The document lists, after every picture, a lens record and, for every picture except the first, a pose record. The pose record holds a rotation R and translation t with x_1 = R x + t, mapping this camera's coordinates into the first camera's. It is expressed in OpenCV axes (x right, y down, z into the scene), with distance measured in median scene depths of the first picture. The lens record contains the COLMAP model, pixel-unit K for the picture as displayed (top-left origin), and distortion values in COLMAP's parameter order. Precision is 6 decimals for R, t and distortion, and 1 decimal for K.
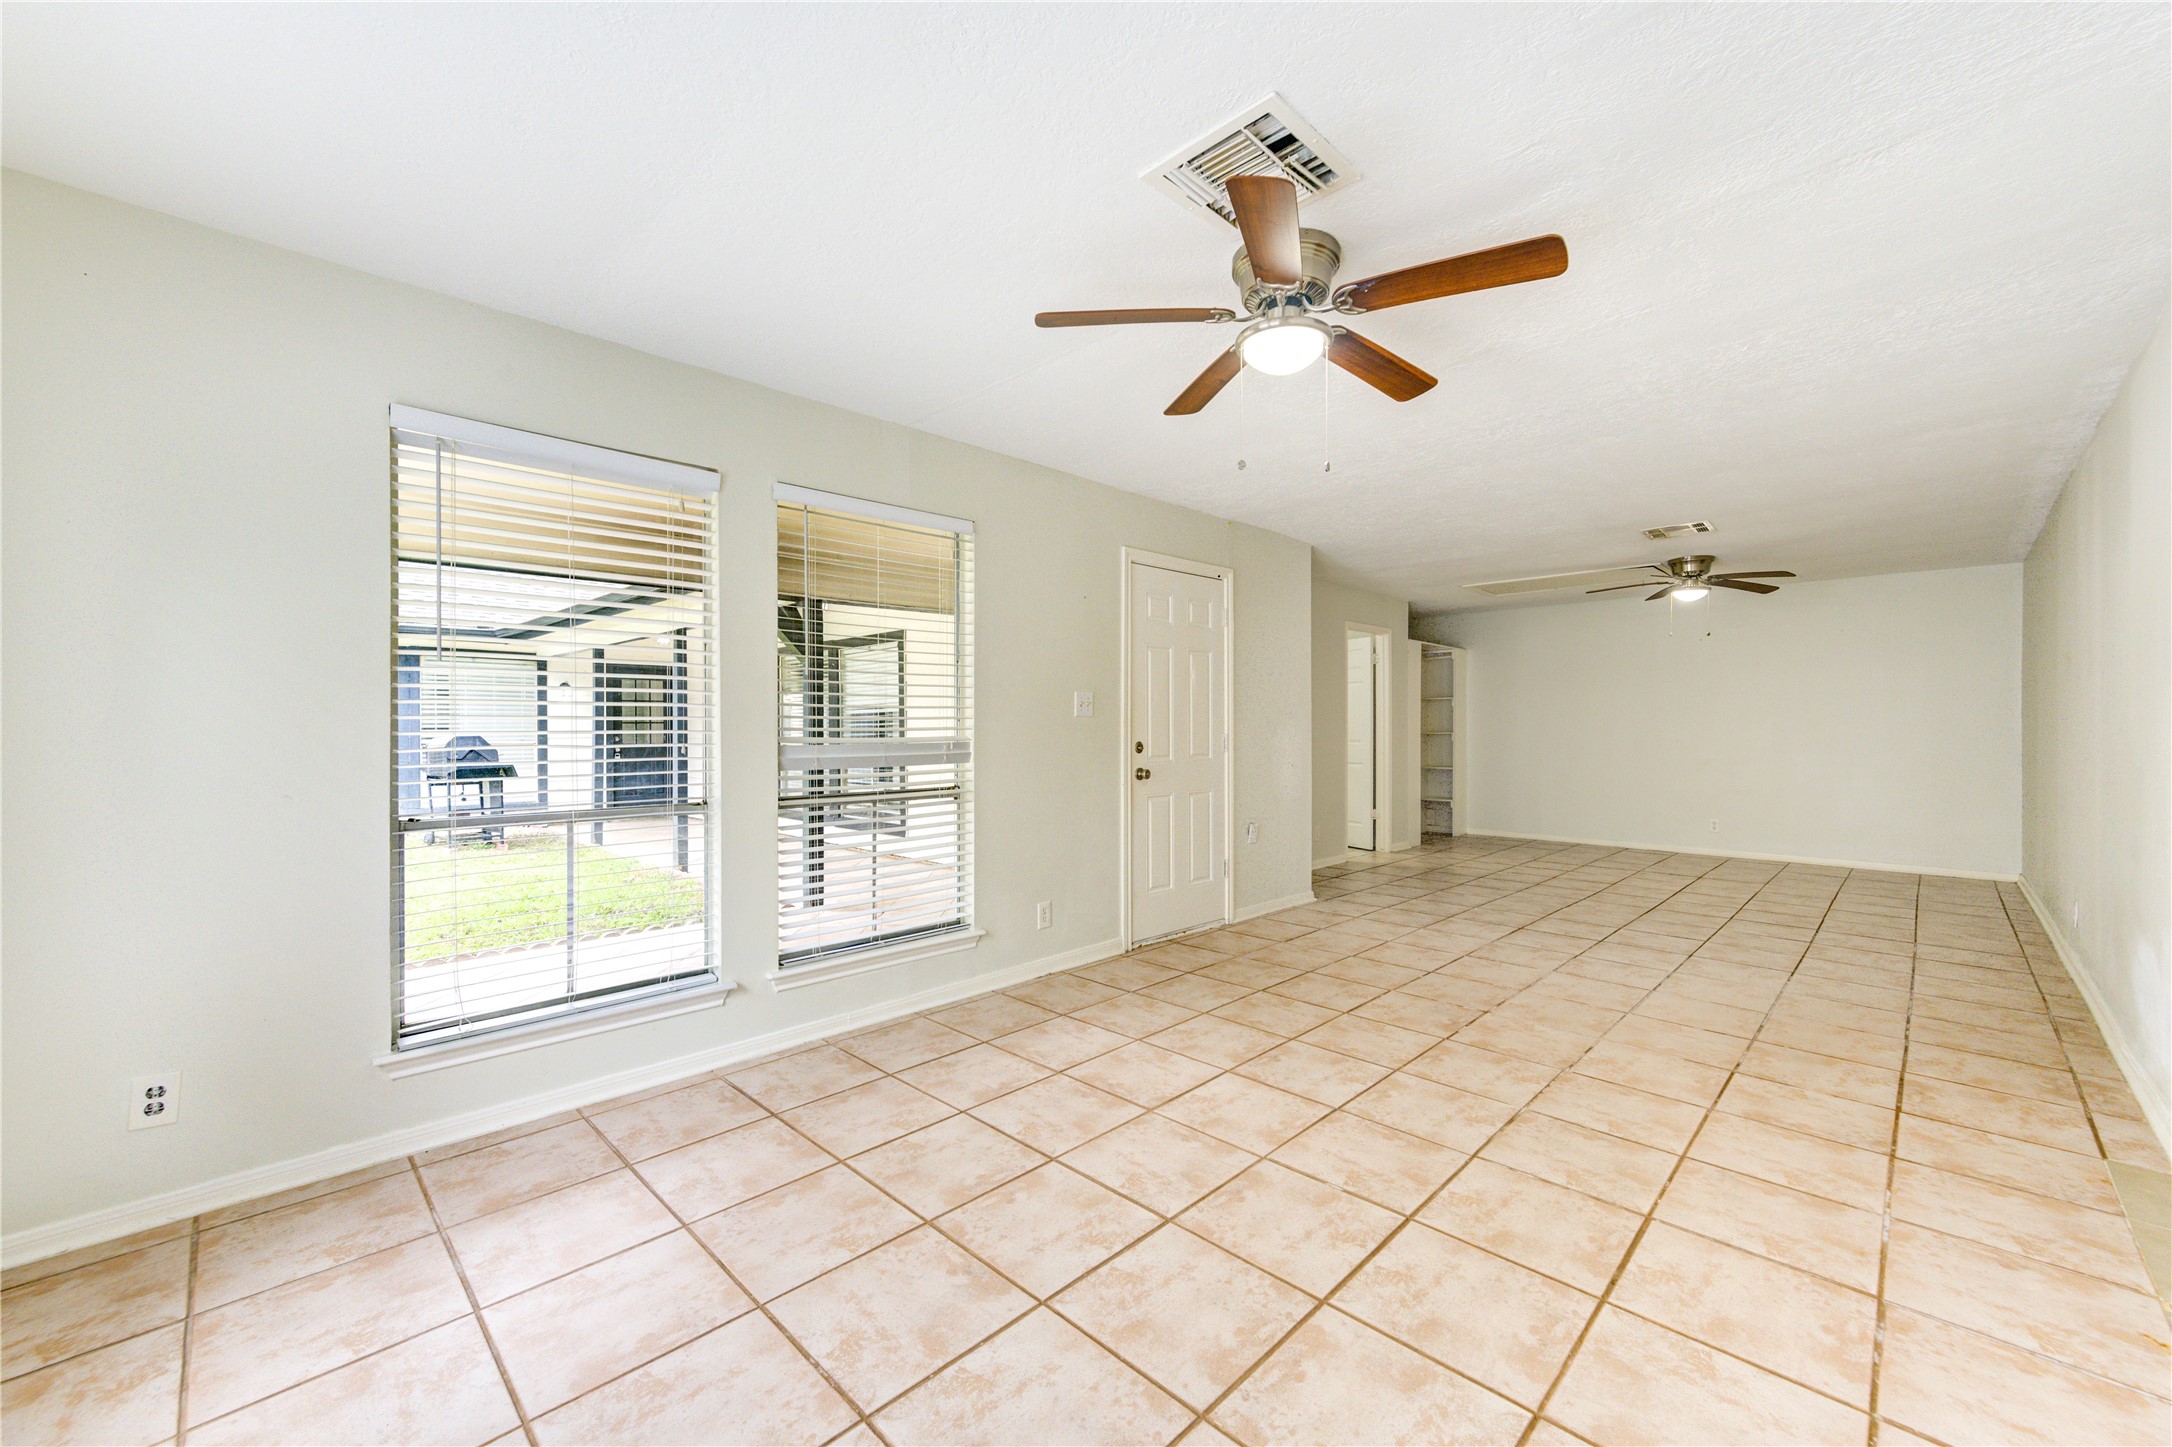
lens RADIAL K [[862.7, 0, 1085.6], [0, 862.7, 723.7], [0, 0, 1]] dist [0.002680, -0.000367]
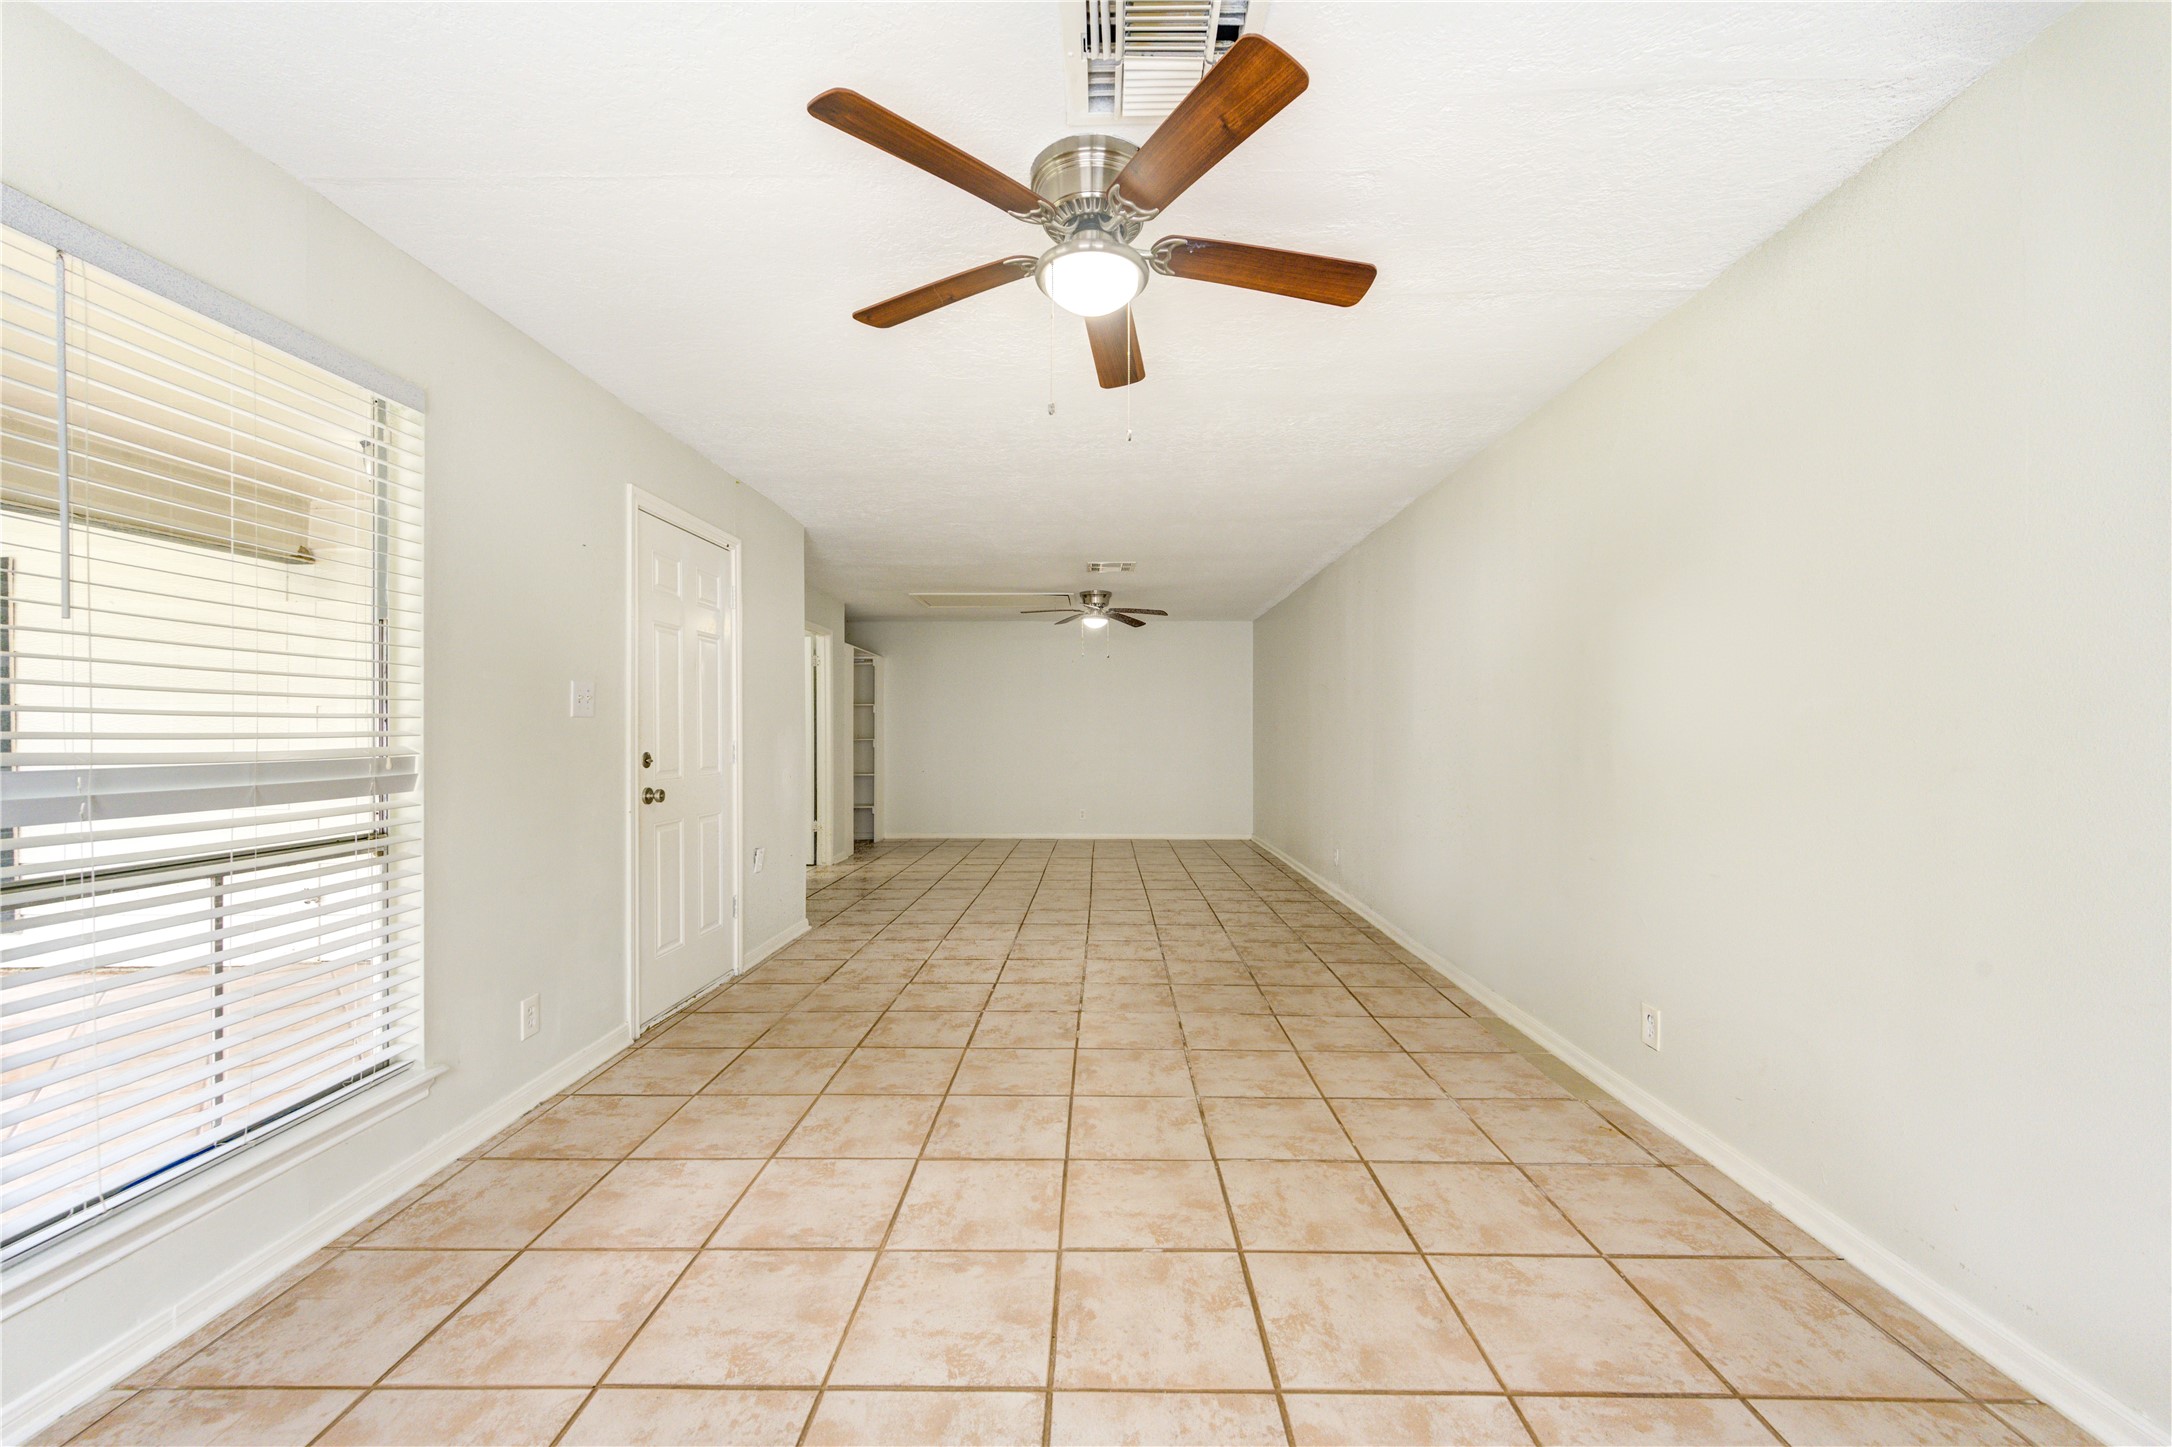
lens RADIAL K [[862.7, 0, 1092.5], [0, 862.7, 732.3], [0, 0, 1]] dist [0.002680, -0.000367]
pose [[0.711047, 0.000460, 0.703144, -0.241801], [-0.002080, 0.999997, 0.001449, 0.001923], [-0.703141, -0.002493, 0.711046, 0.264444]]
